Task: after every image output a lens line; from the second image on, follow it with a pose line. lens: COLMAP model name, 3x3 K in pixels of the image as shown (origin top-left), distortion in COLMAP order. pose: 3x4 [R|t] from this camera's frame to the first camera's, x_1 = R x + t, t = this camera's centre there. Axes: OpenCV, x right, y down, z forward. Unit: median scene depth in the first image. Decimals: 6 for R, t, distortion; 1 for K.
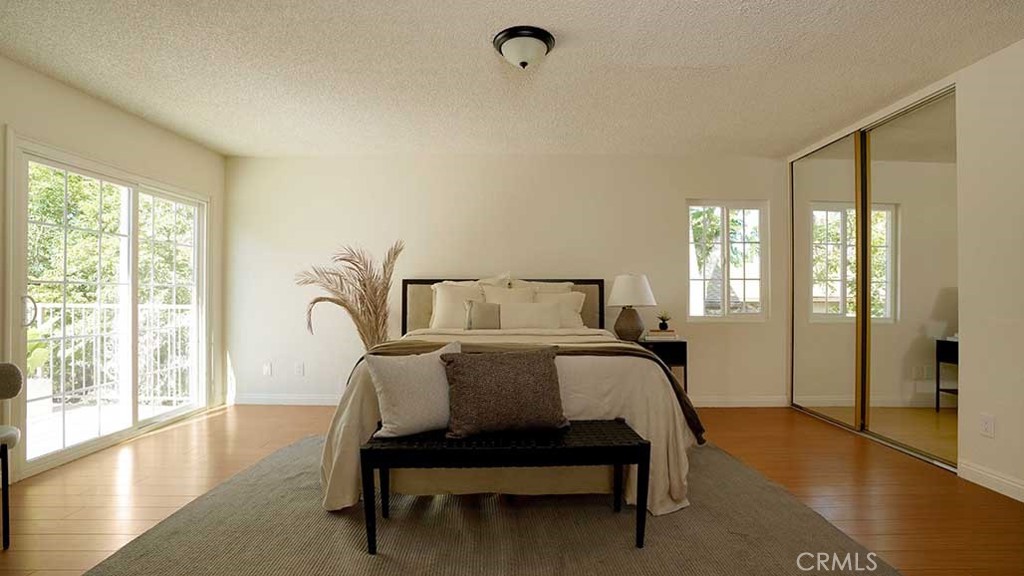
lens RADIAL K [[455.2, 0, 512.6], [0, 455.2, 290.4], [0, 0, 1]] dist [-0.020830, 0.000398]
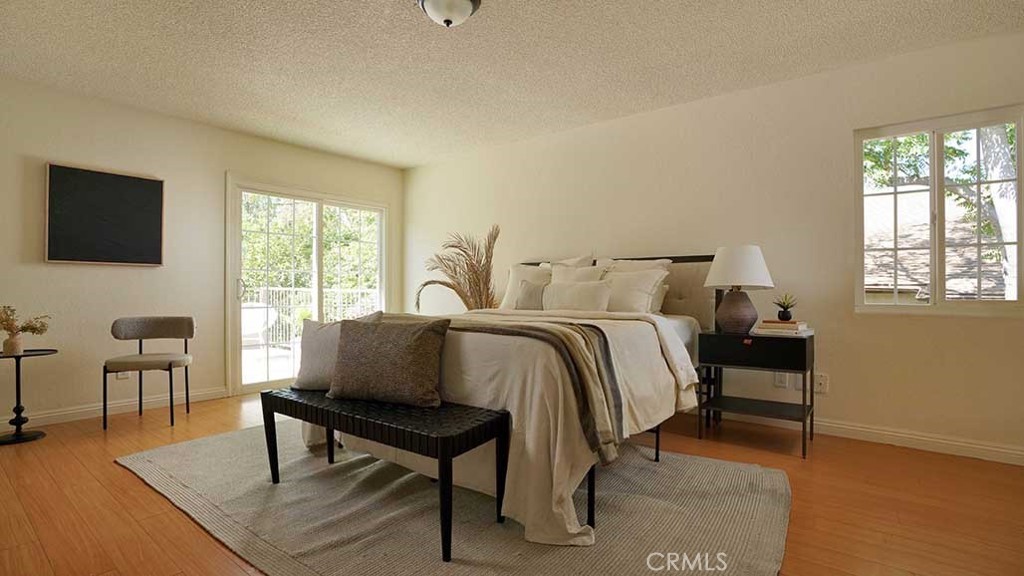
lens RADIAL K [[455.2, 0, 510.4], [0, 455.2, 288.5], [0, 0, 1]] dist [-0.020830, 0.000398]
pose [[0.810547, -0.002119, -0.585670, 0.395977], [0.006147, 0.999969, 0.004890, 0.030209], [0.585641, -0.007564, 0.810535, 0.179528]]
